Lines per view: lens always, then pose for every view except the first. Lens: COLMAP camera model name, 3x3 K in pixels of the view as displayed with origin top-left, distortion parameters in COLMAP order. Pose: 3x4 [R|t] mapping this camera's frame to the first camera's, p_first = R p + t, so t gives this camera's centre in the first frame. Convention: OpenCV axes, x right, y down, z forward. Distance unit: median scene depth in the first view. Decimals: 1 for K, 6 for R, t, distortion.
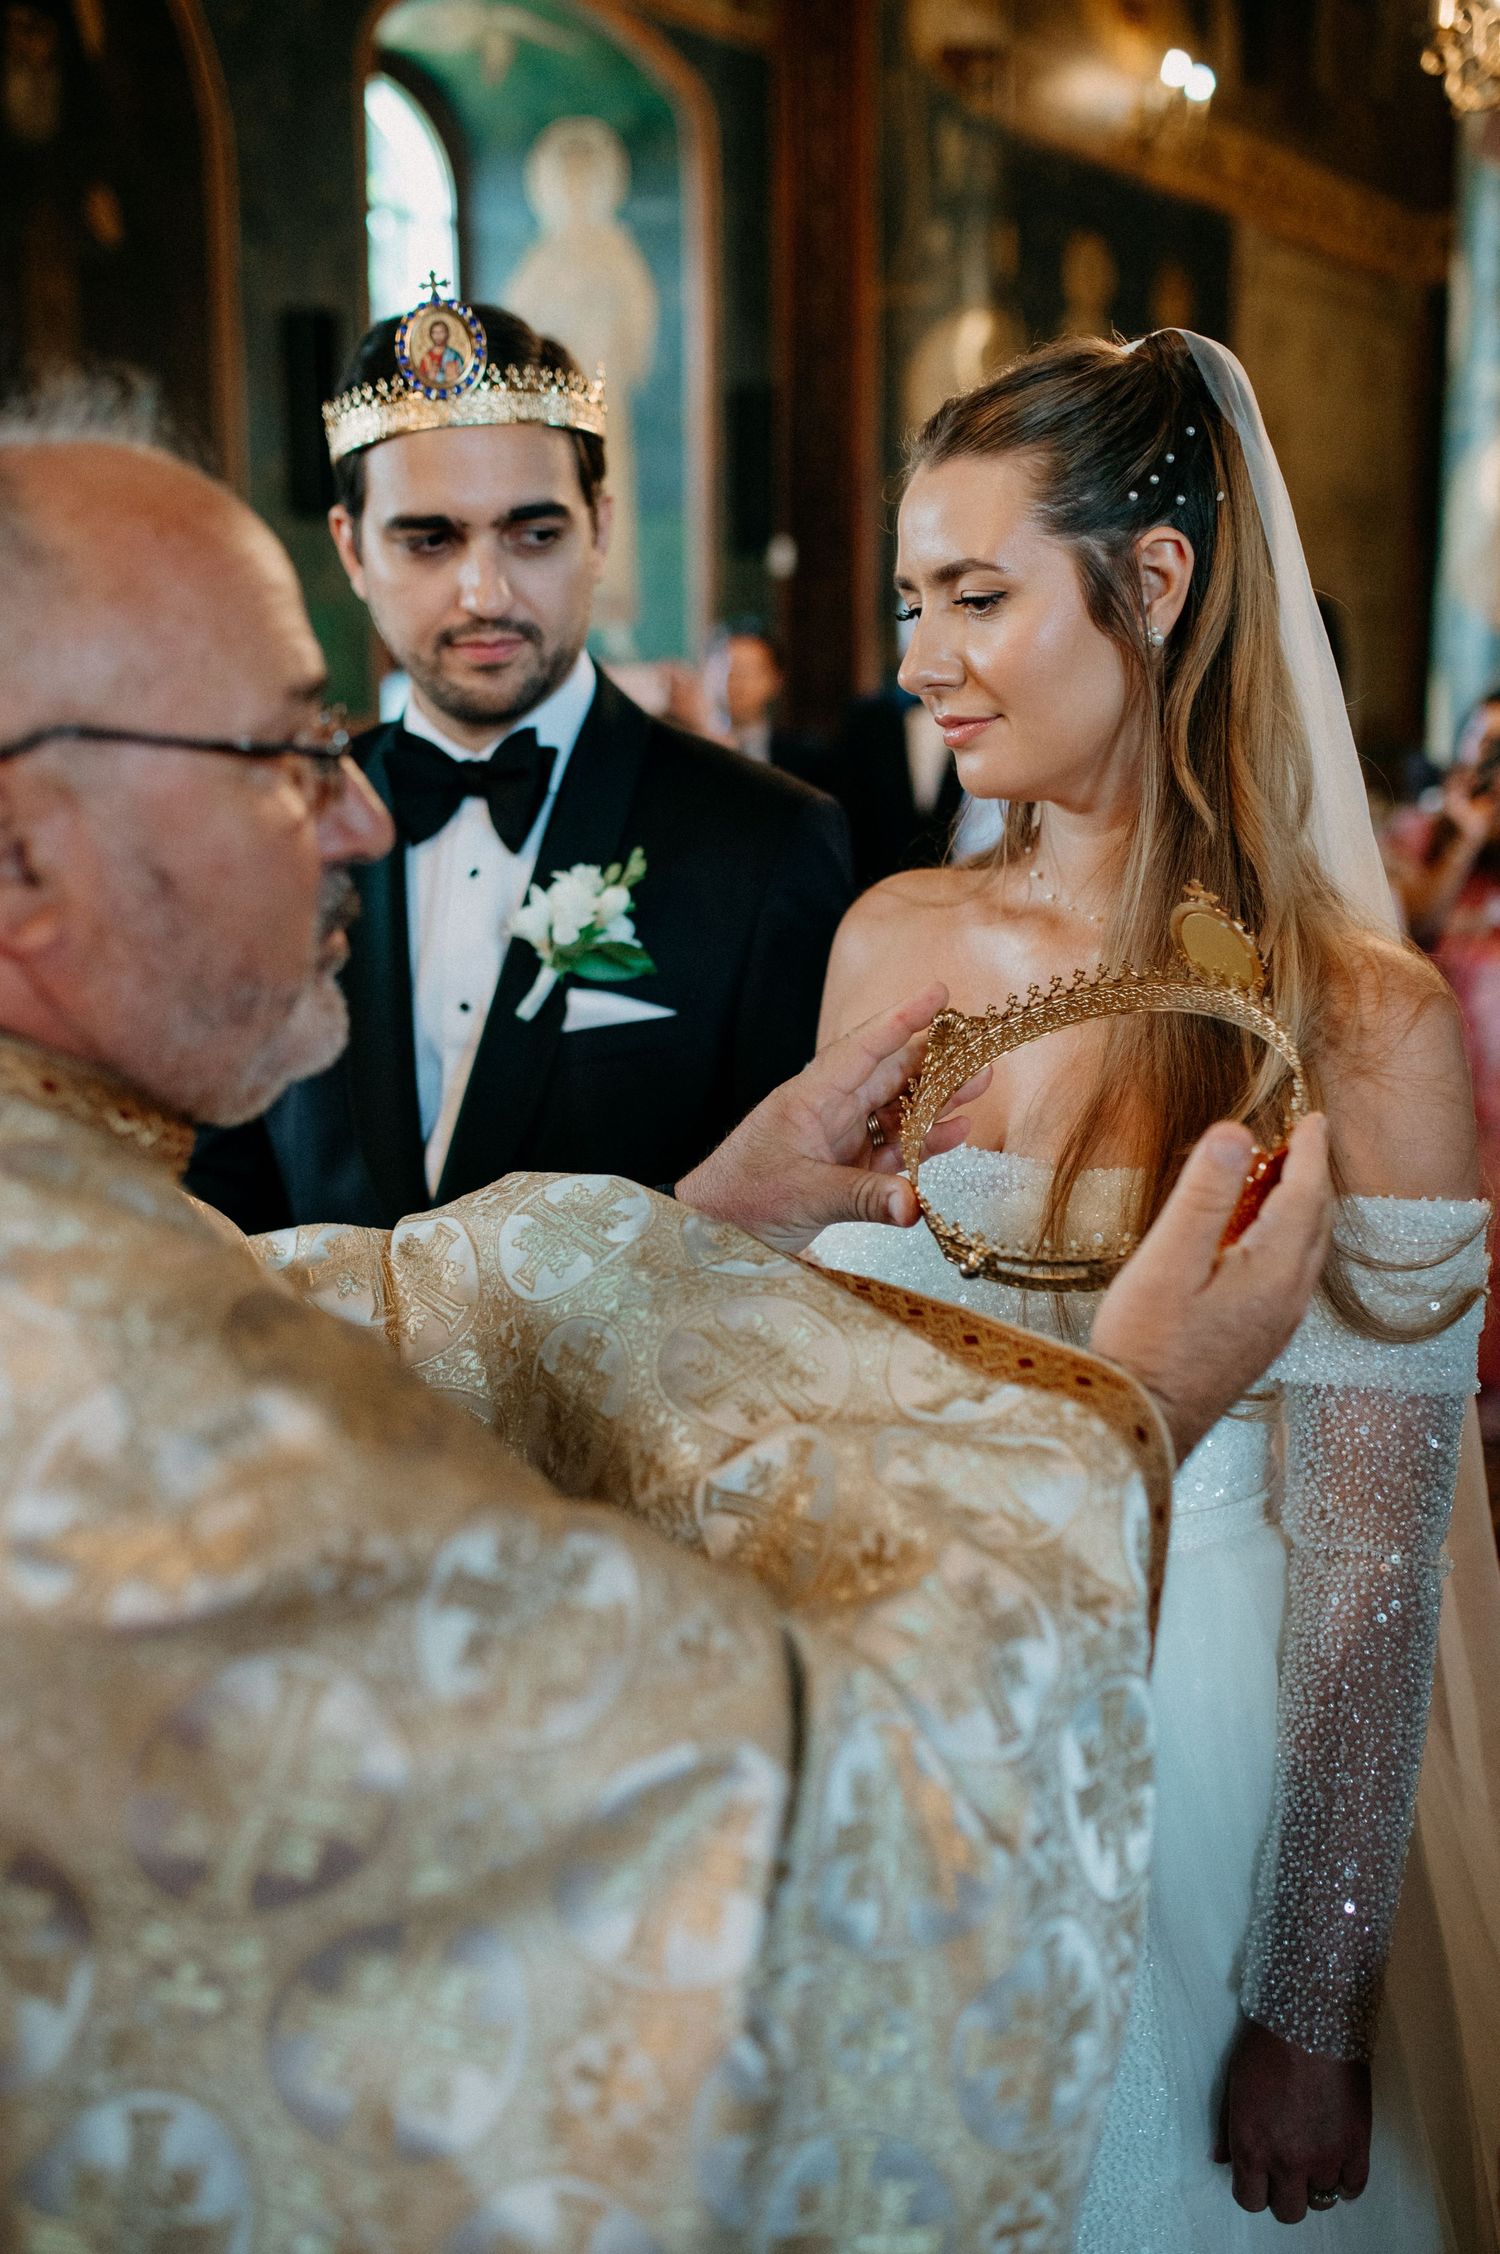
lens RADIAL K [[2351.4, 0, 772.2], [0, 2351.4, 1178.9], [0, 0, 1]] dist [0.025013, 0.000000]
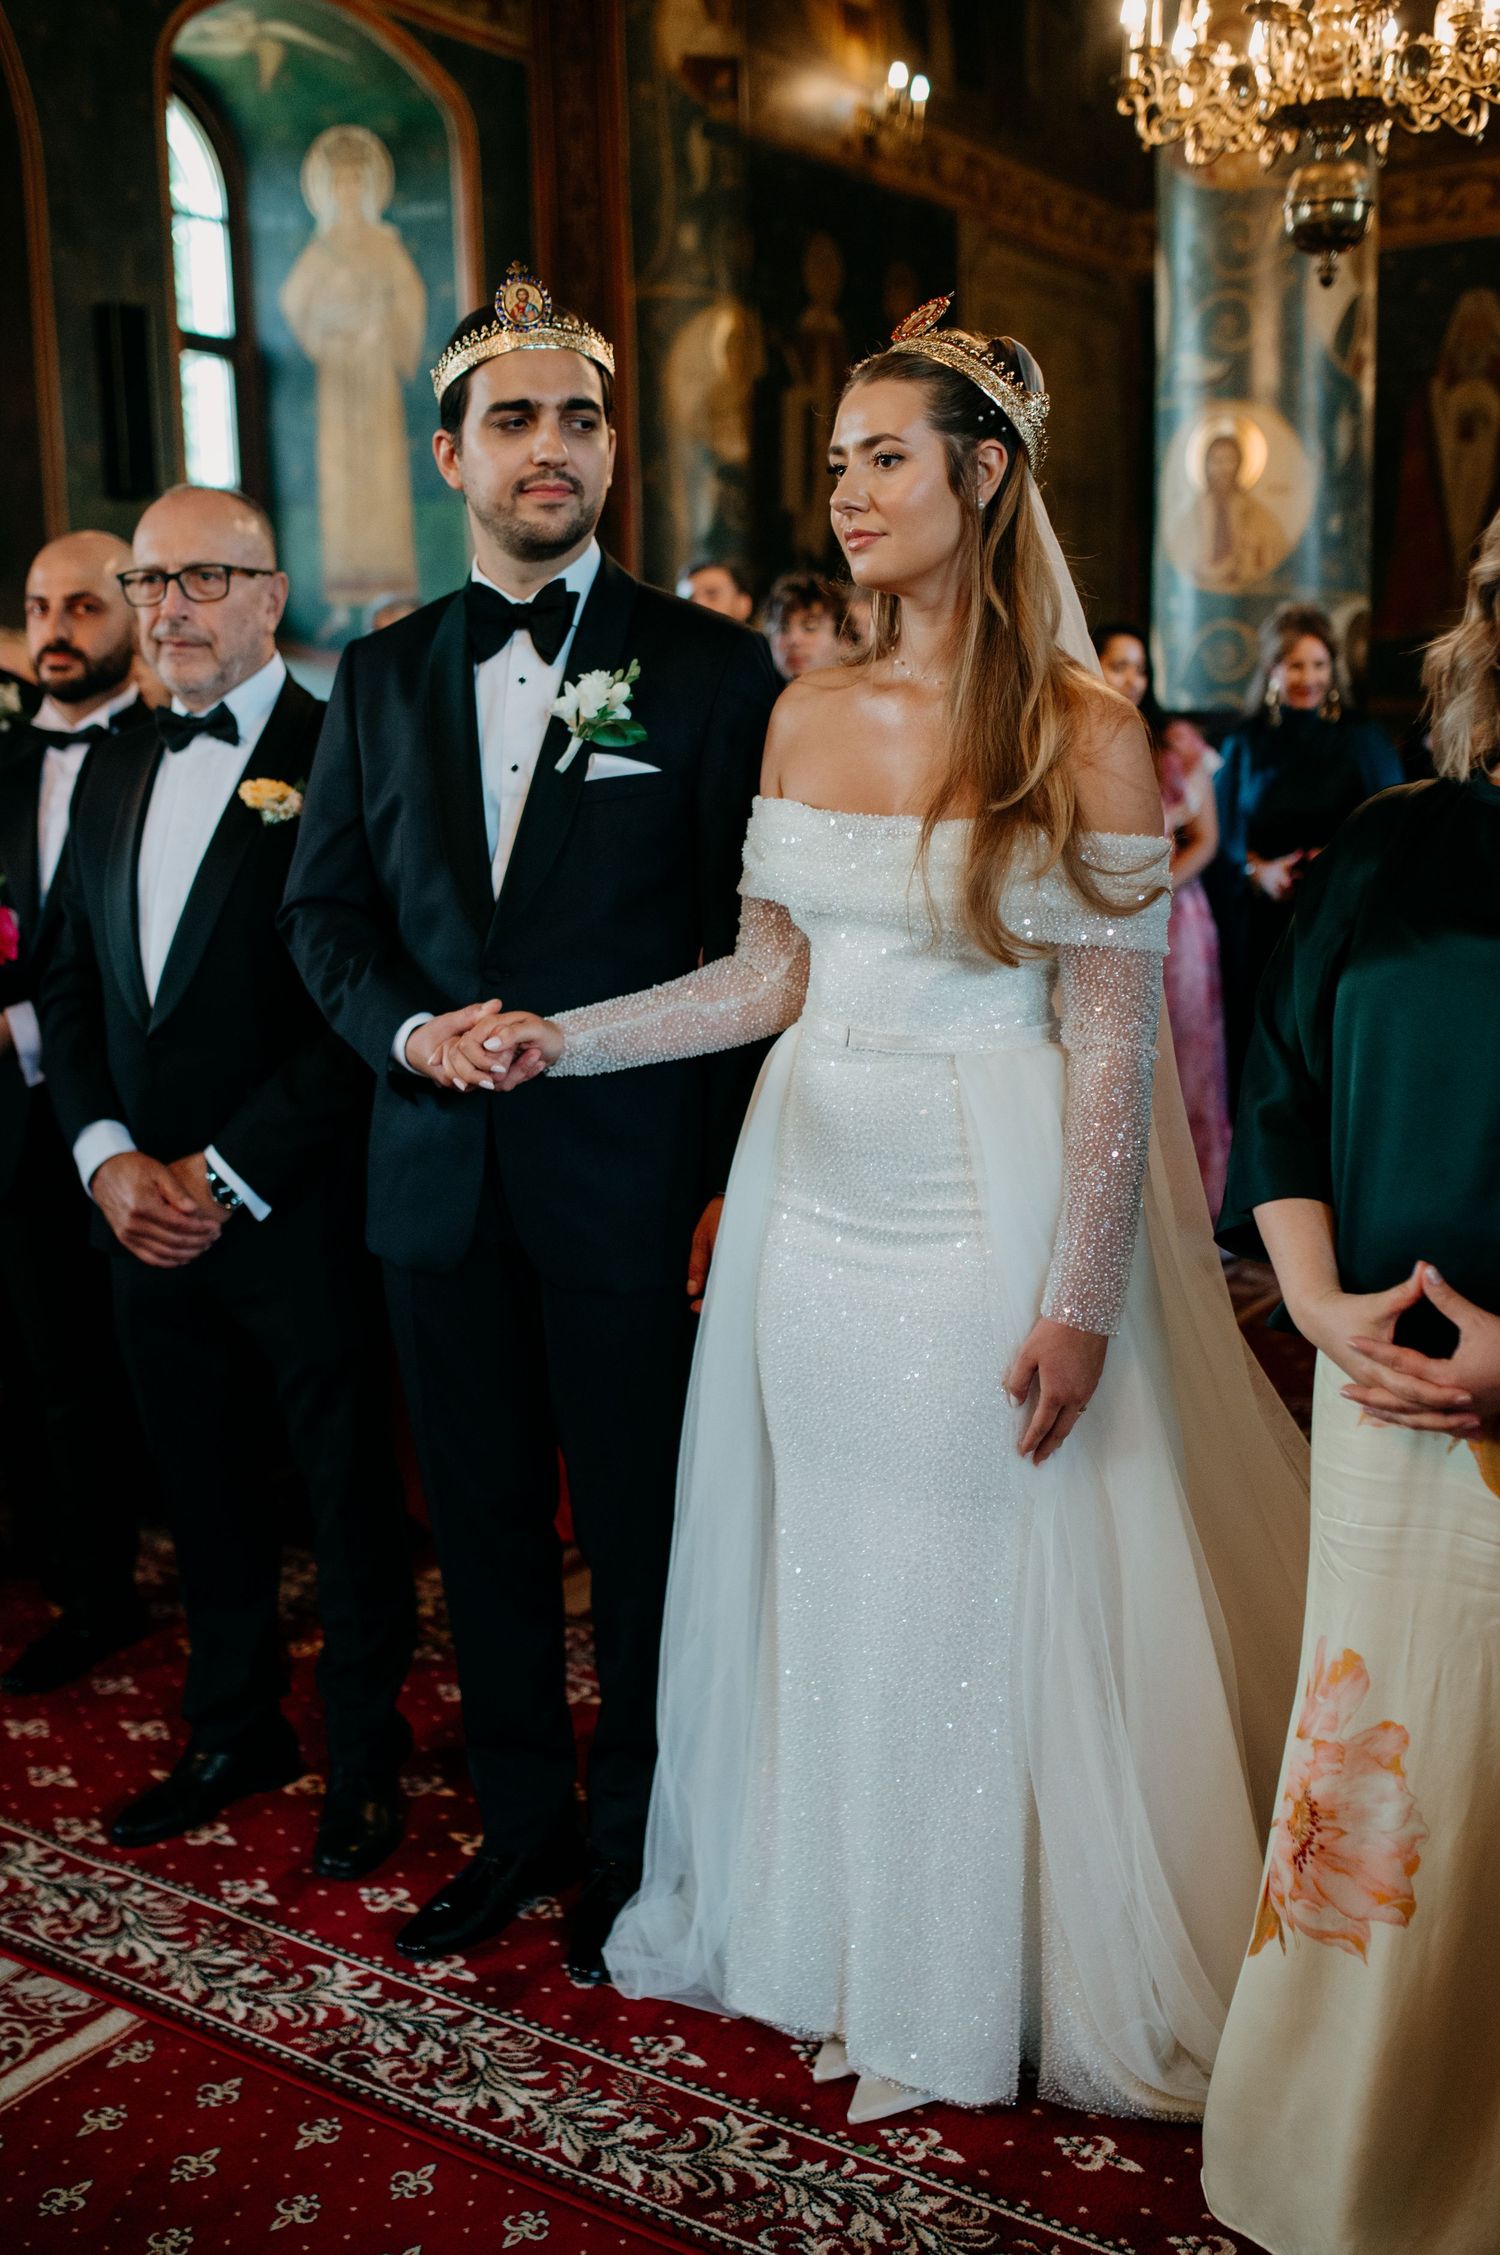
lens RADIAL K [[2352.4, 0, 748.0], [0, 2352.4, 1211.6], [0, 0, 1]] dist [0.025013, 0.000000]
pose [[0.994823, -0.039789, 0.093506, -0.031093], [0.038433, 0.999129, 0.016252, 0.044152], [-0.094071, -0.012574, 0.995486, -0.120670]]
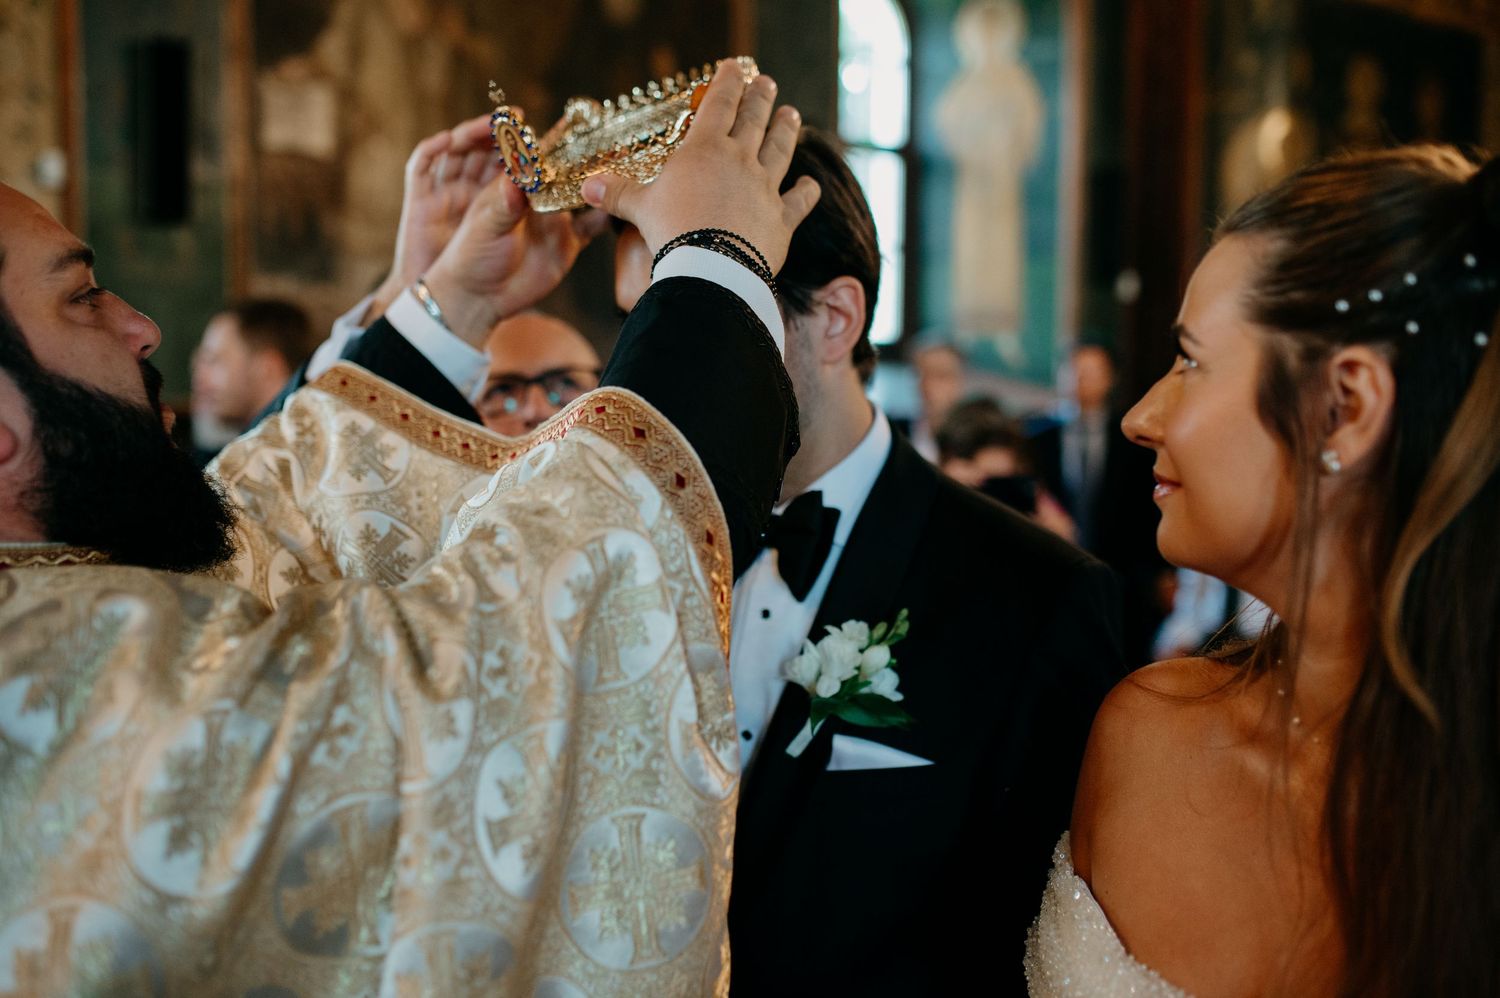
lens RADIAL K [[1564.8, 0, 700.1], [0, 1564.8, 485.5], [0, 0, 1]] dist [0.025013, 0.000000]
pose [[0.965505, 0.043788, -0.256675, 0.007224], [-0.074697, 0.990904, -0.111934, -0.024214], [0.249439, 0.127246, 0.959994, 0.064160]]
